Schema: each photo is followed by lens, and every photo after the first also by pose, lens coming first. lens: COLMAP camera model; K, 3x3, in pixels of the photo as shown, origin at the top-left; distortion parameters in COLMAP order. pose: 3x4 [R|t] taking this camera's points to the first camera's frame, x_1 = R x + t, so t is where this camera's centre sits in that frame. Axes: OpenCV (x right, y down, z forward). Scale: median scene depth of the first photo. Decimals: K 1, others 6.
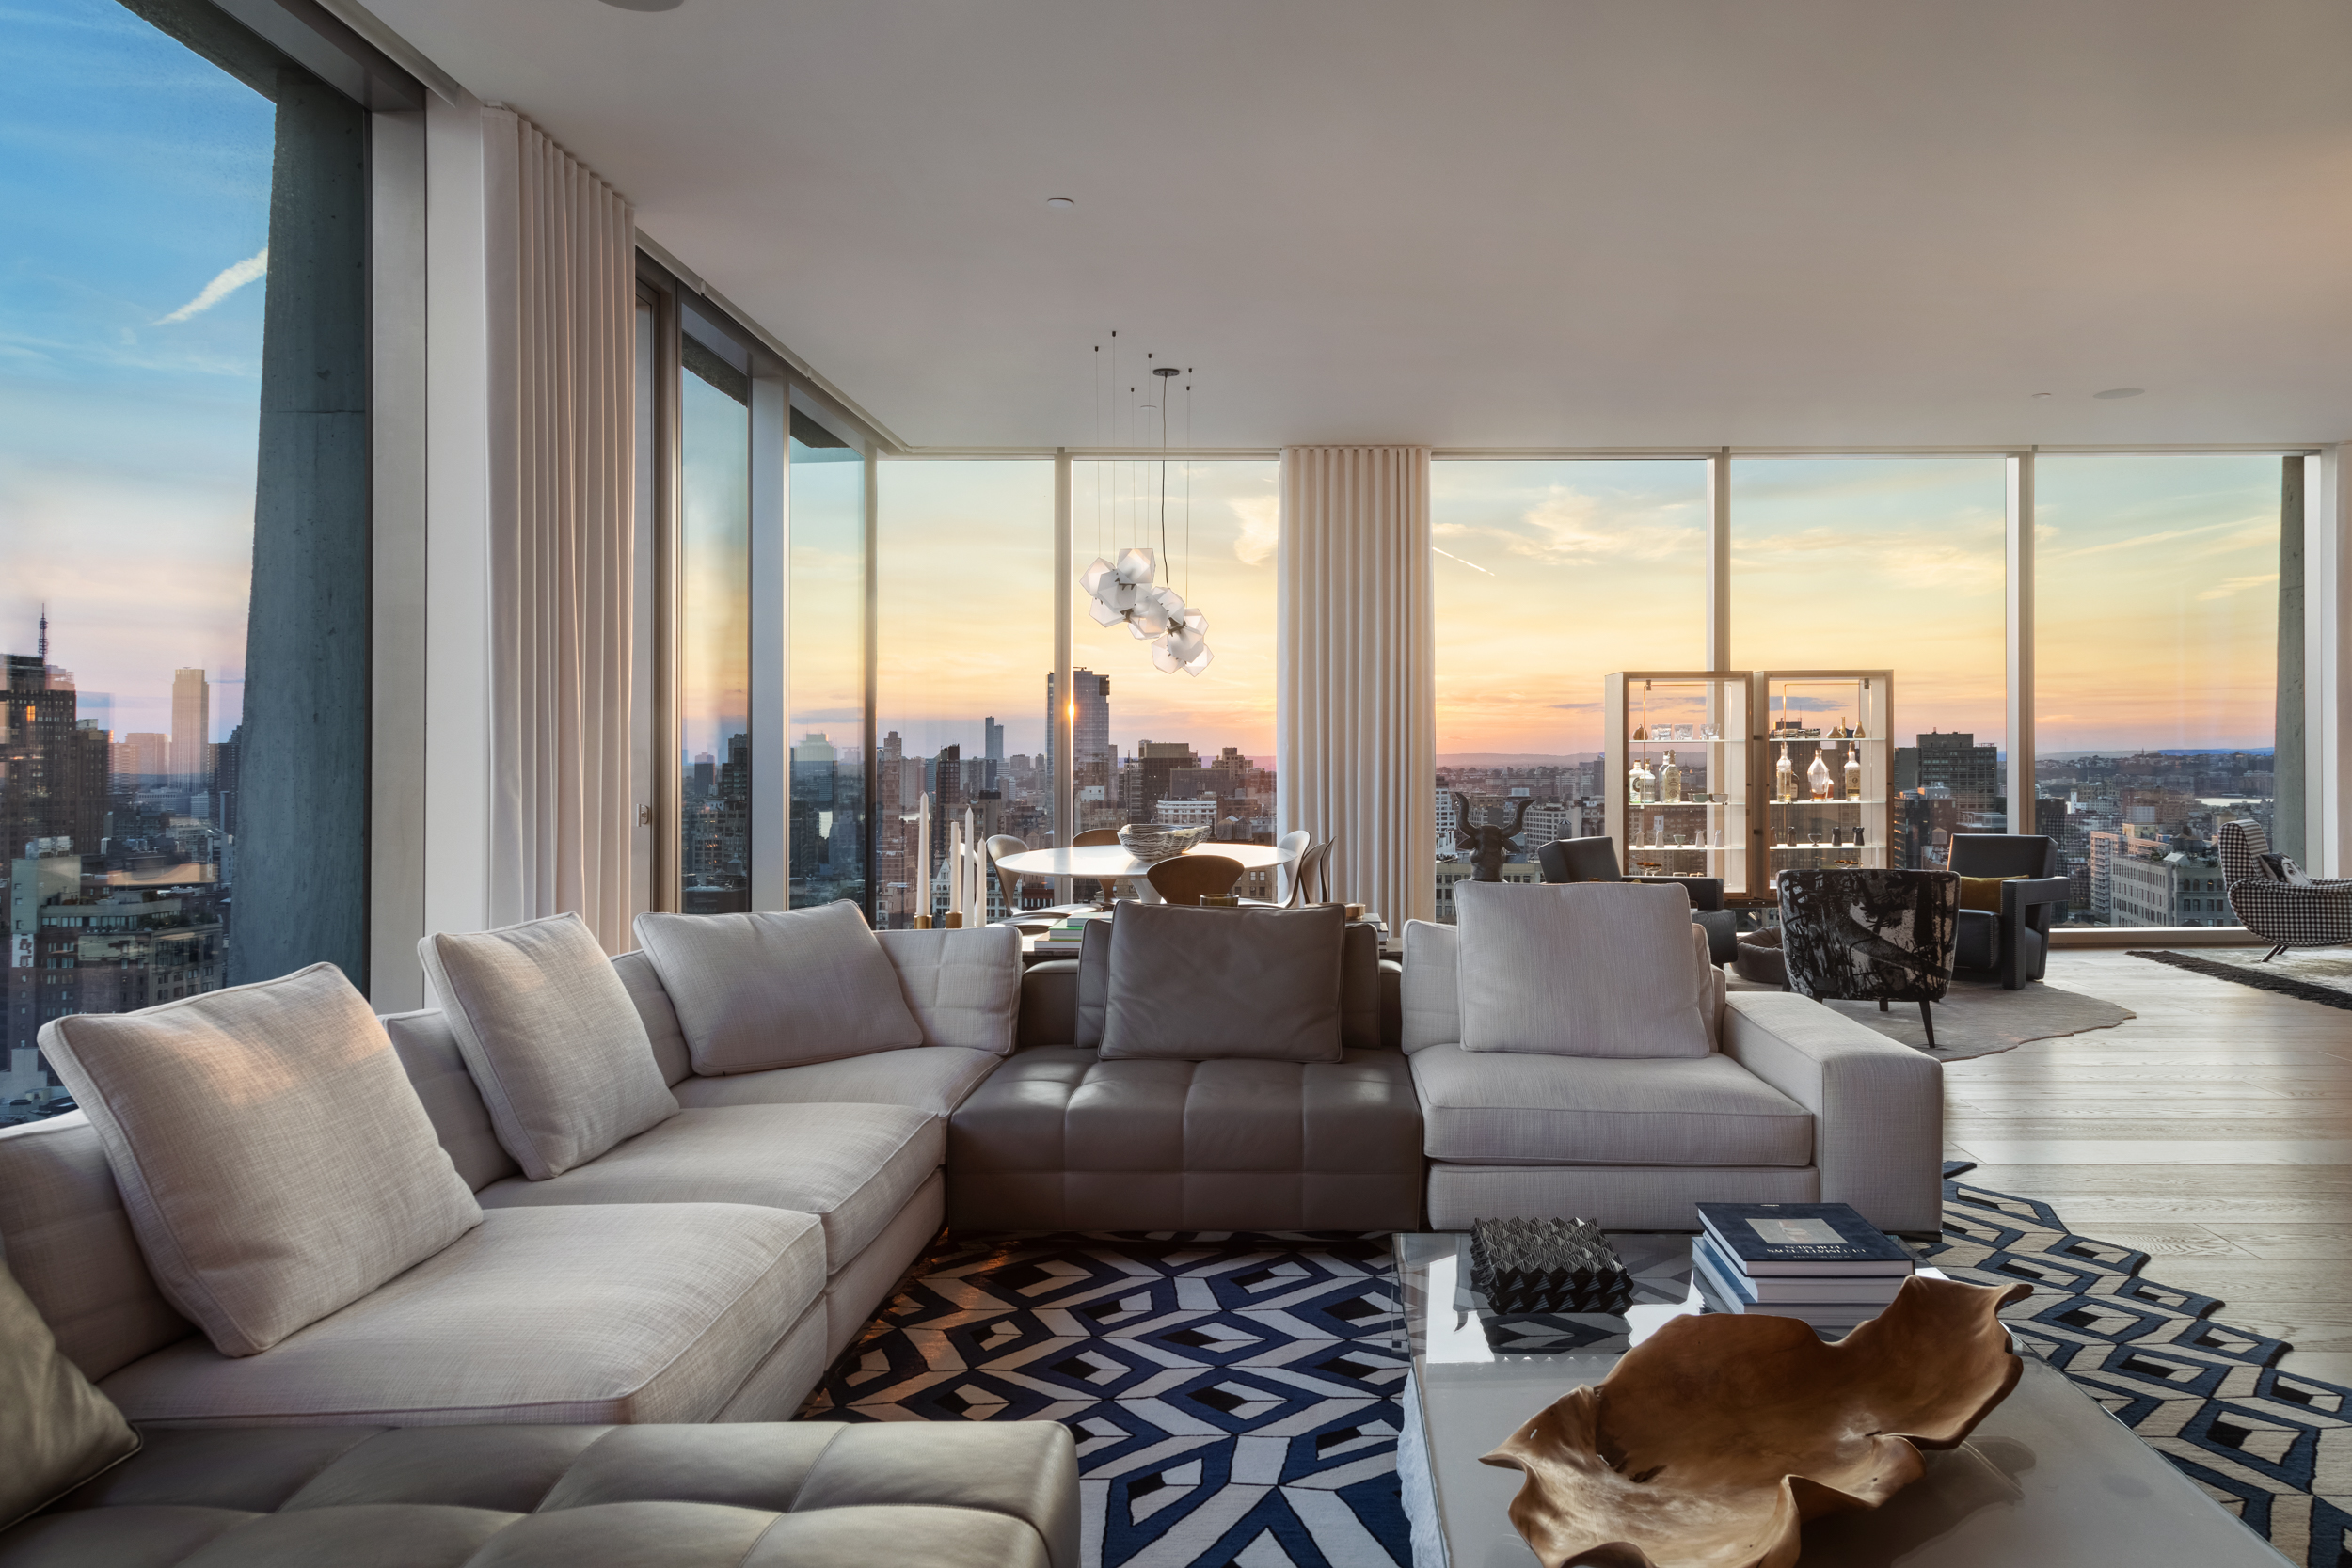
lens RADIAL K [[1706.1, 0, 1176.0], [0, 1706.1, 757.1], [0, 0, 1]] dist [0.013519, 0.003187]
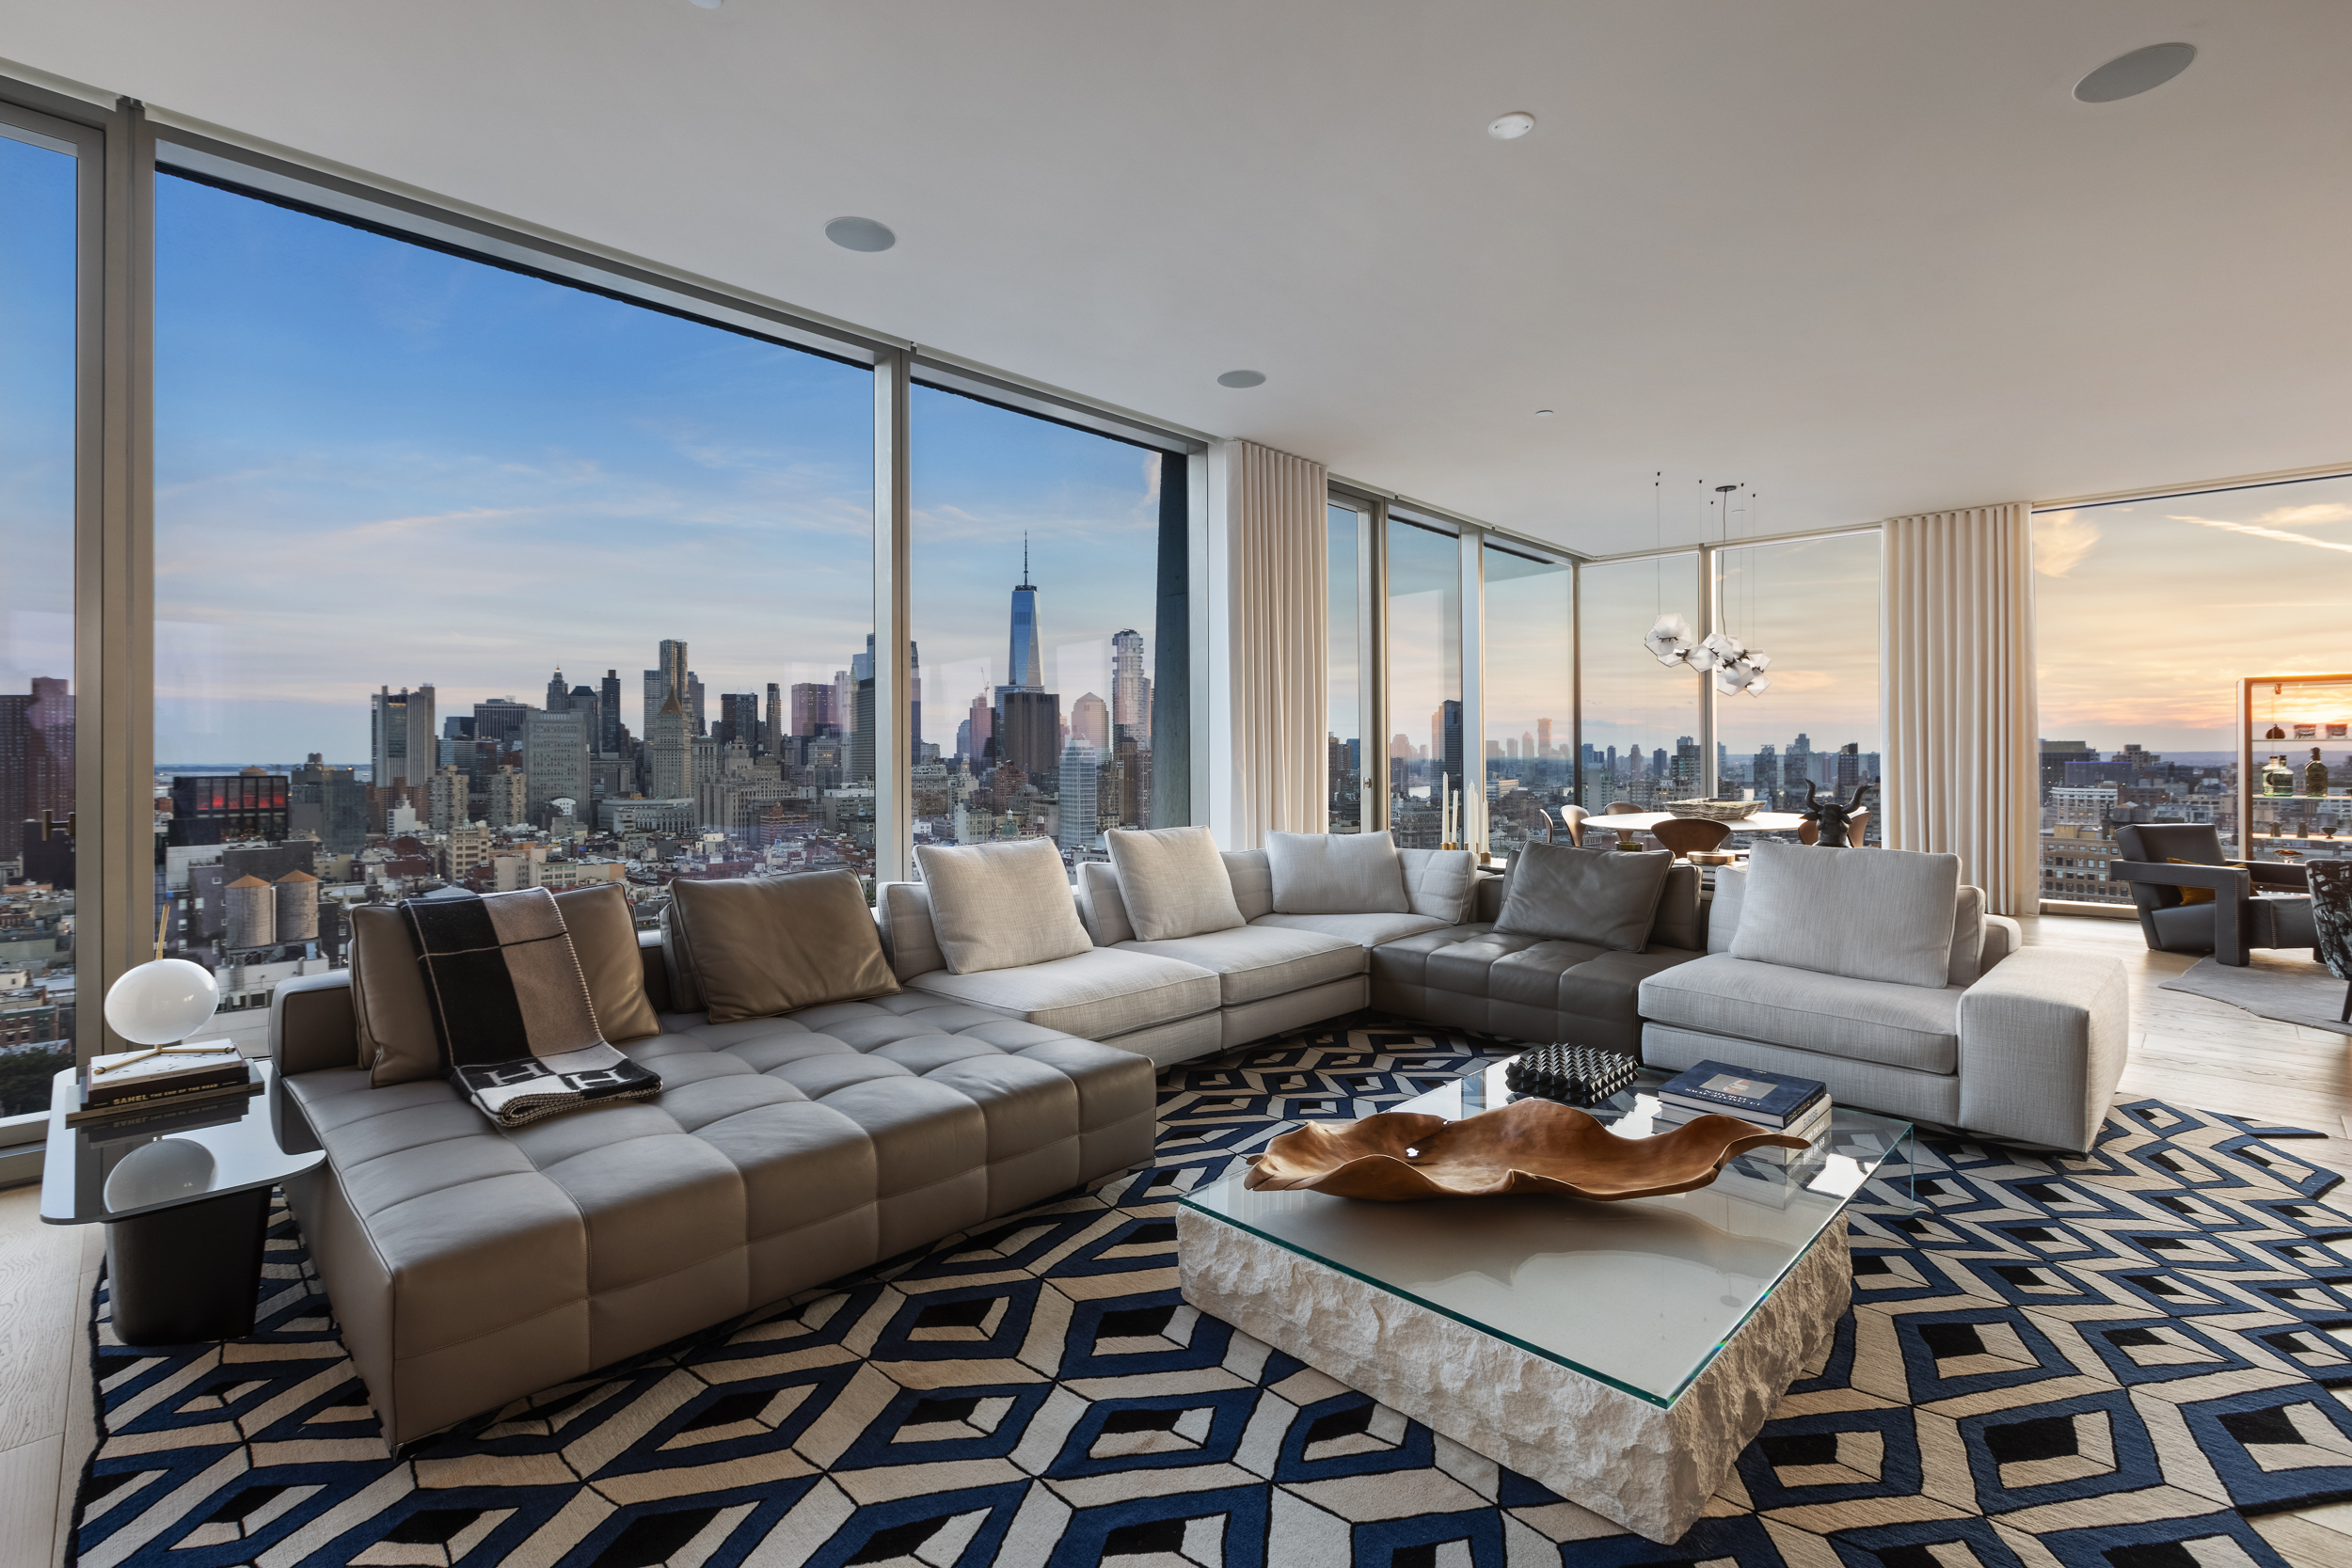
lens RADIAL K [[1070.4, 0, 1170.1], [0, 1070.4, 760.2], [0, 0, 1]] dist [0.001430, -0.000121]
pose [[0.713563, 0.007327, -0.700553, 0.455769], [-0.001313, 0.999958, 0.009121, -0.002633], [0.700590, -0.005588, 0.713542, 0.017619]]
